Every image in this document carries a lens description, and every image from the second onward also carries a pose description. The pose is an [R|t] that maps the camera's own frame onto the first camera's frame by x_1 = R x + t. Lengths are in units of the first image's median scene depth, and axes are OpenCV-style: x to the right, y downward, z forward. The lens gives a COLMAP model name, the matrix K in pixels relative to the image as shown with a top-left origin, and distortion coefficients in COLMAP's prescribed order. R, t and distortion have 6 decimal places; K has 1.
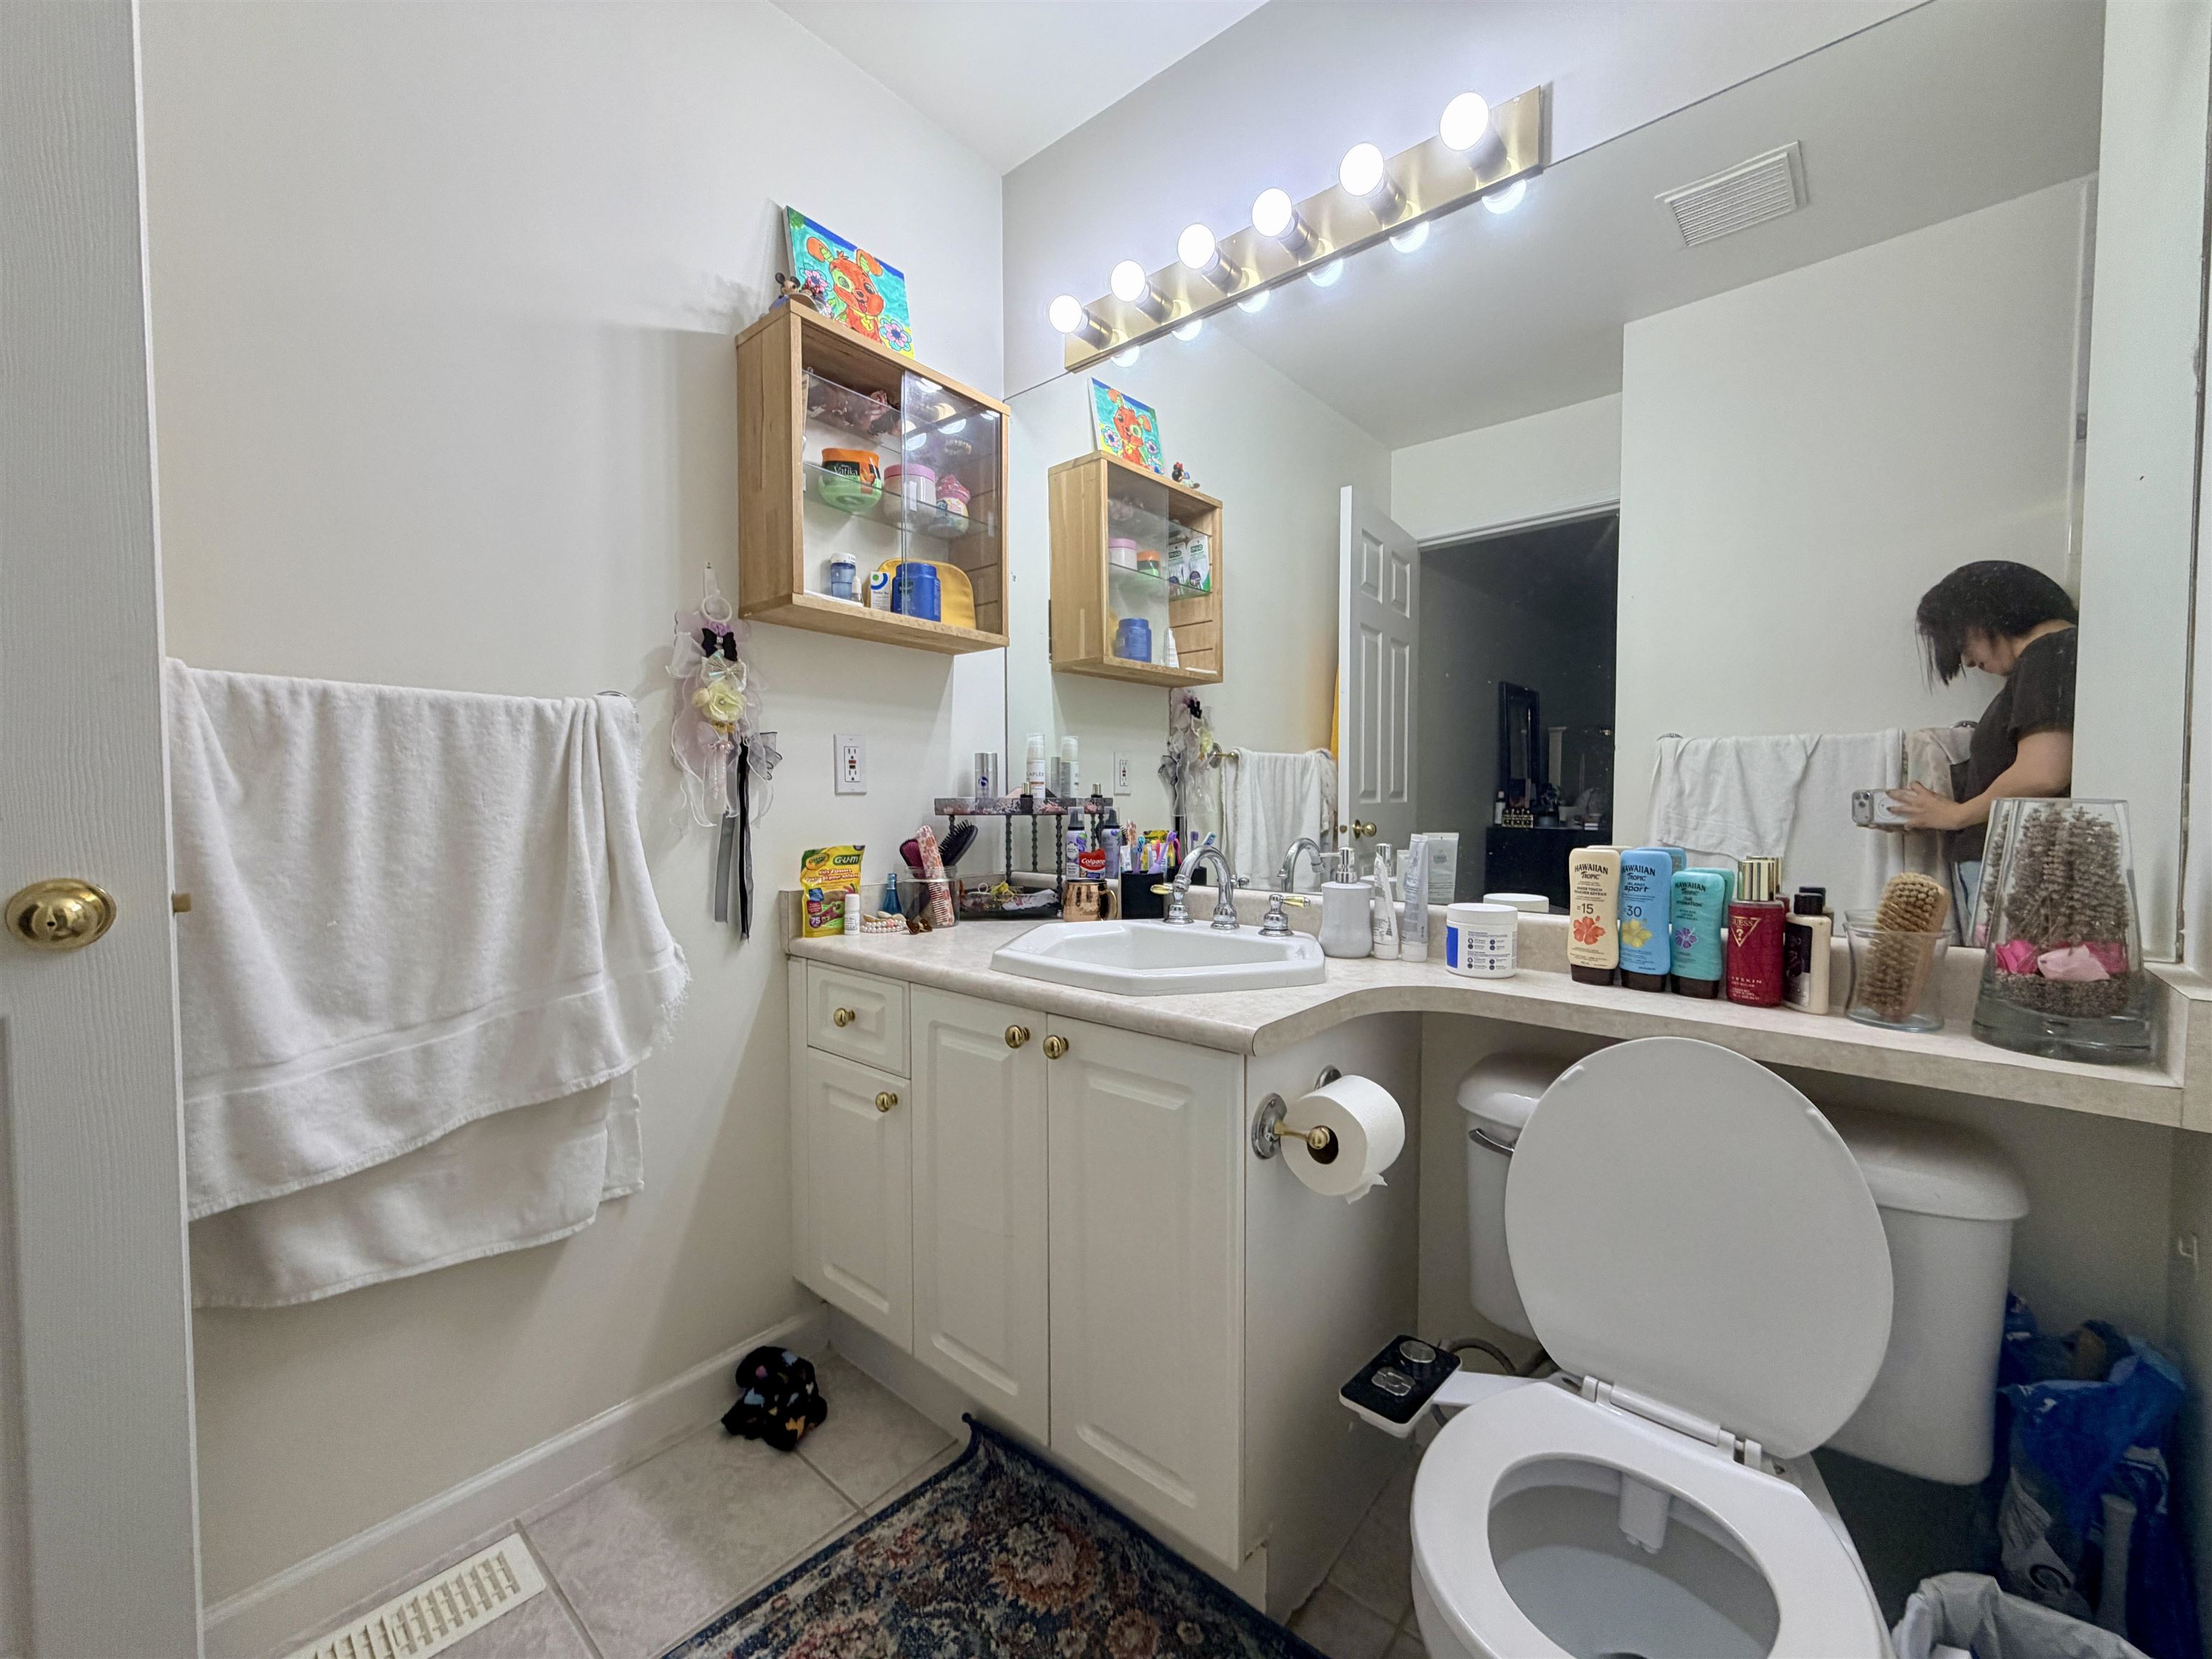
lens RADIAL K [[892.6, 0, 1106.0], [0, 892.6, 829.5], [0, 0, 1]] dist [-0.000102, -0.000006]
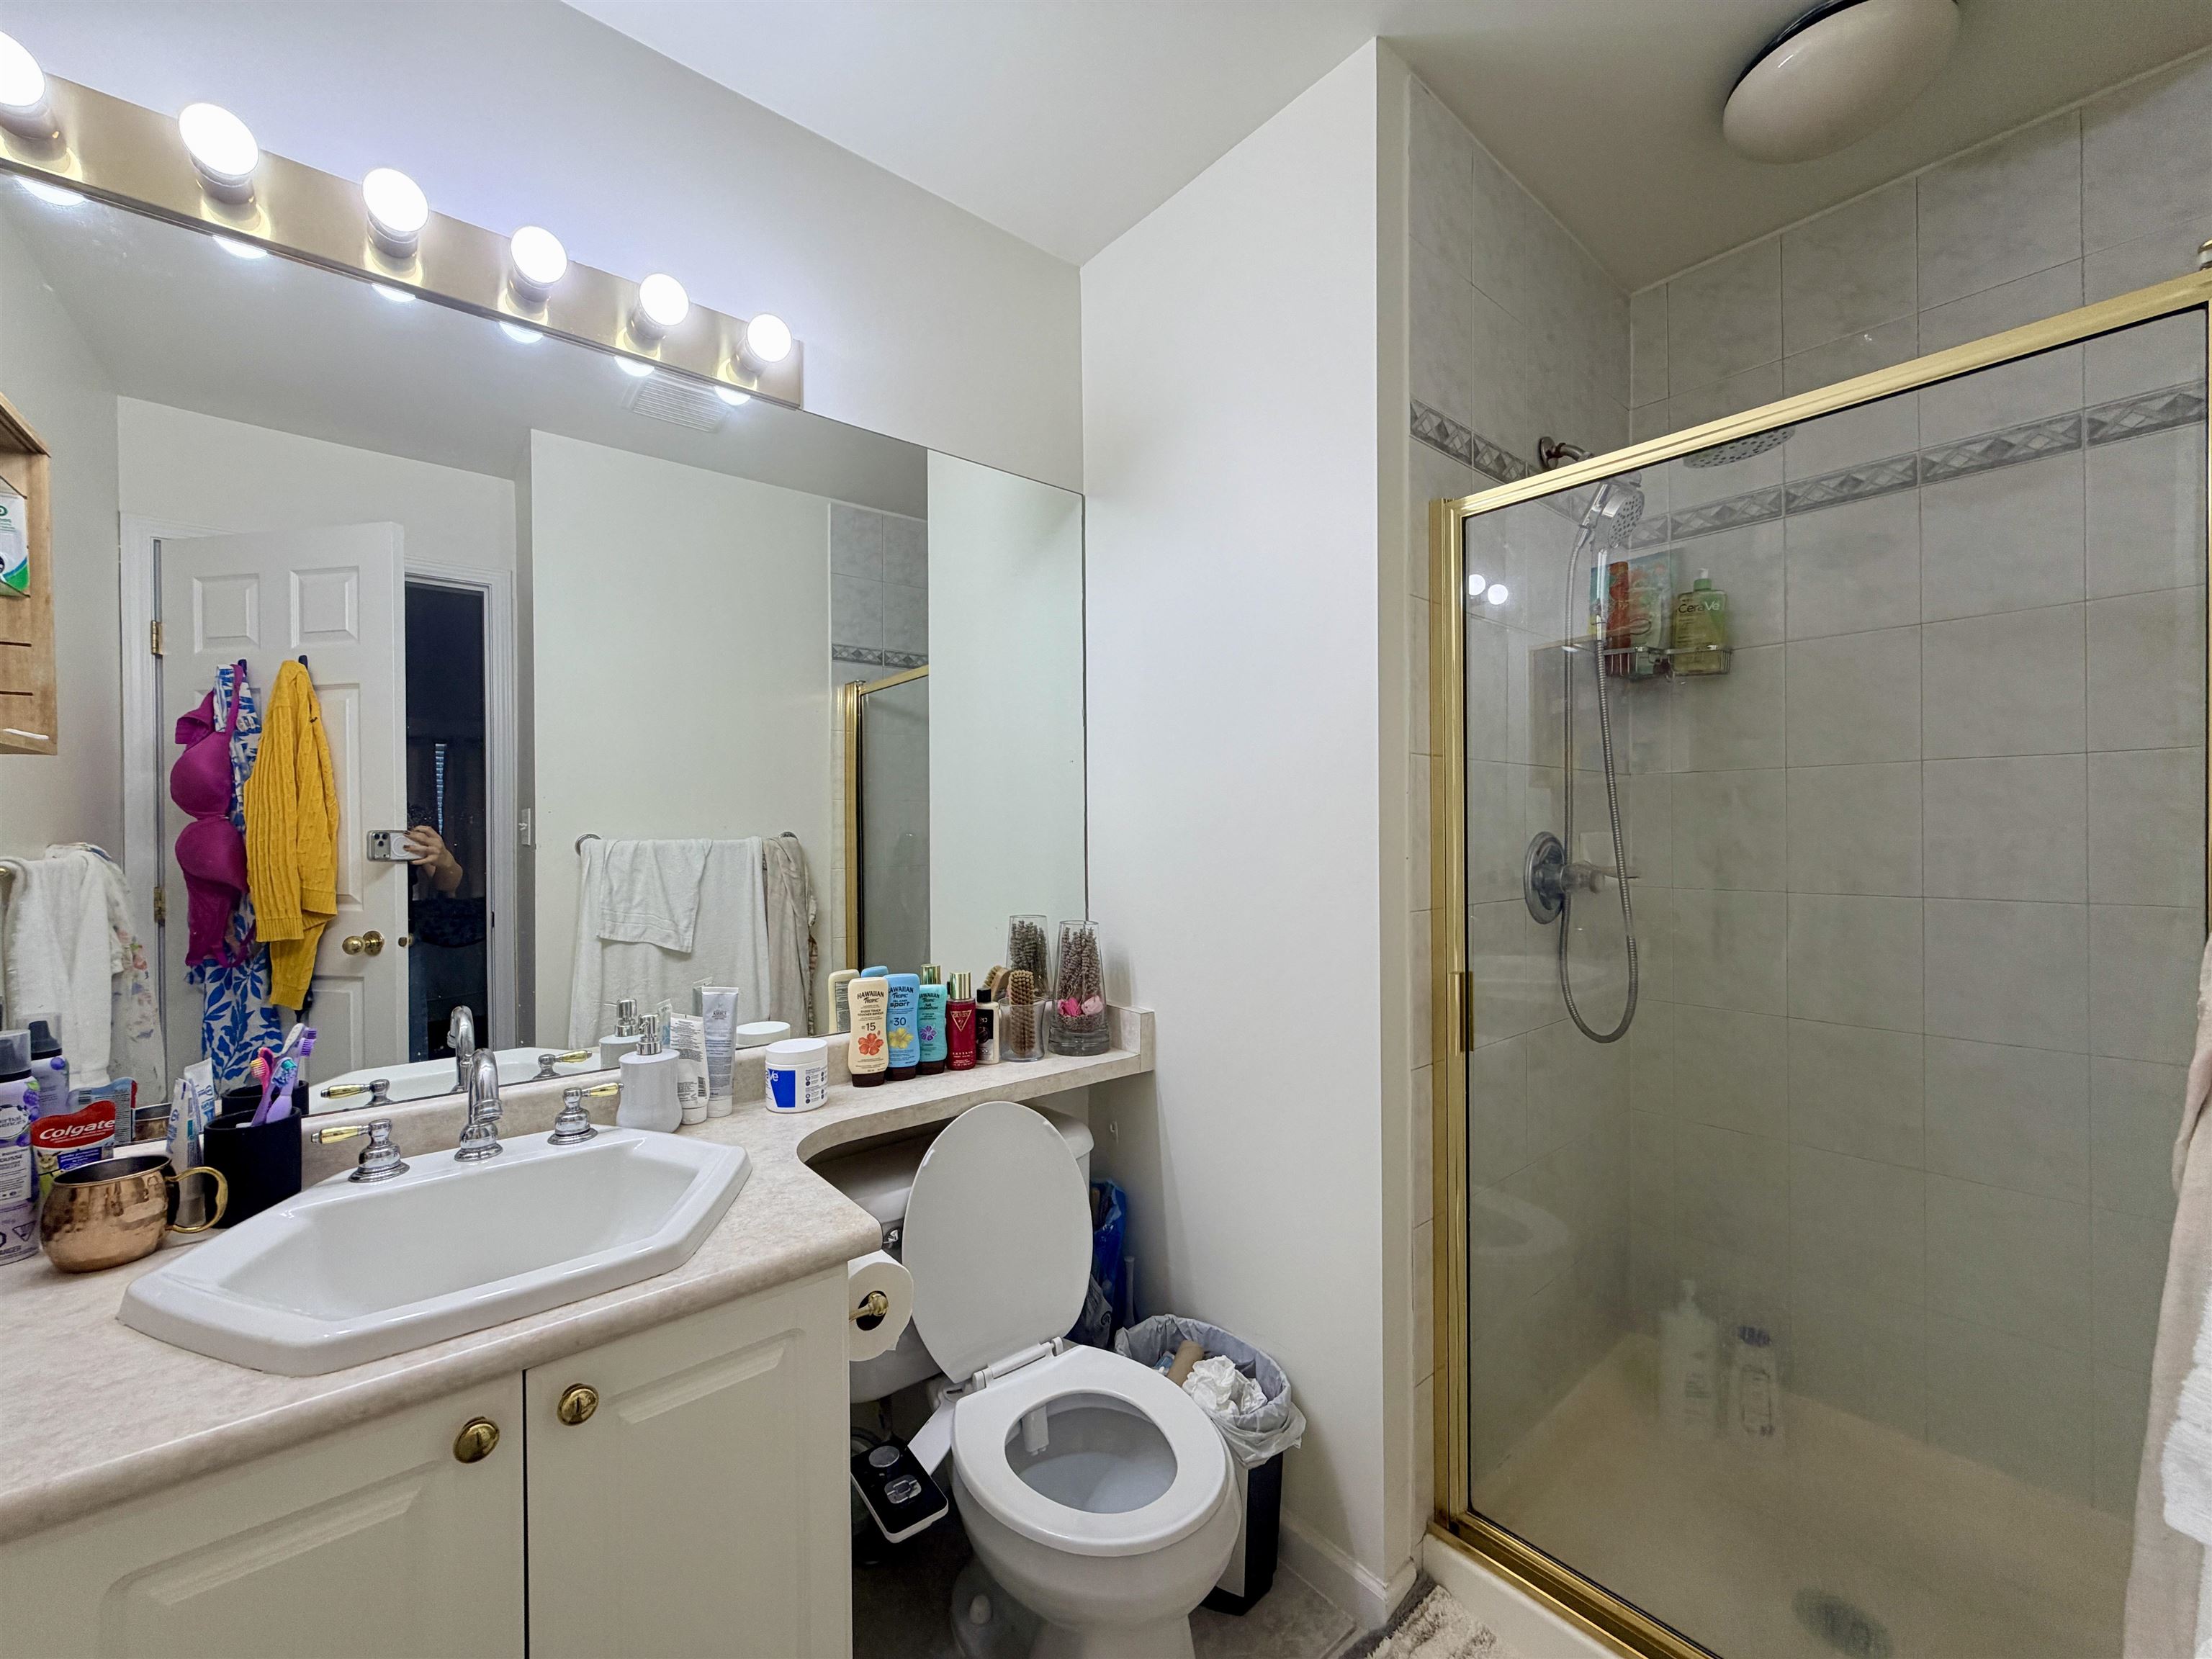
lens RADIAL K [[877.8, 0, 1106.0], [0, 877.8, 829.5], [0, 0, 1]] dist [0.001360, 0.000004]
pose [[0.171802, 0.000005, 0.985132, -0.638265], [0.042592, 0.999065, -0.007433, -0.170306], [-0.984210, 0.043235, 0.171641, 0.458863]]
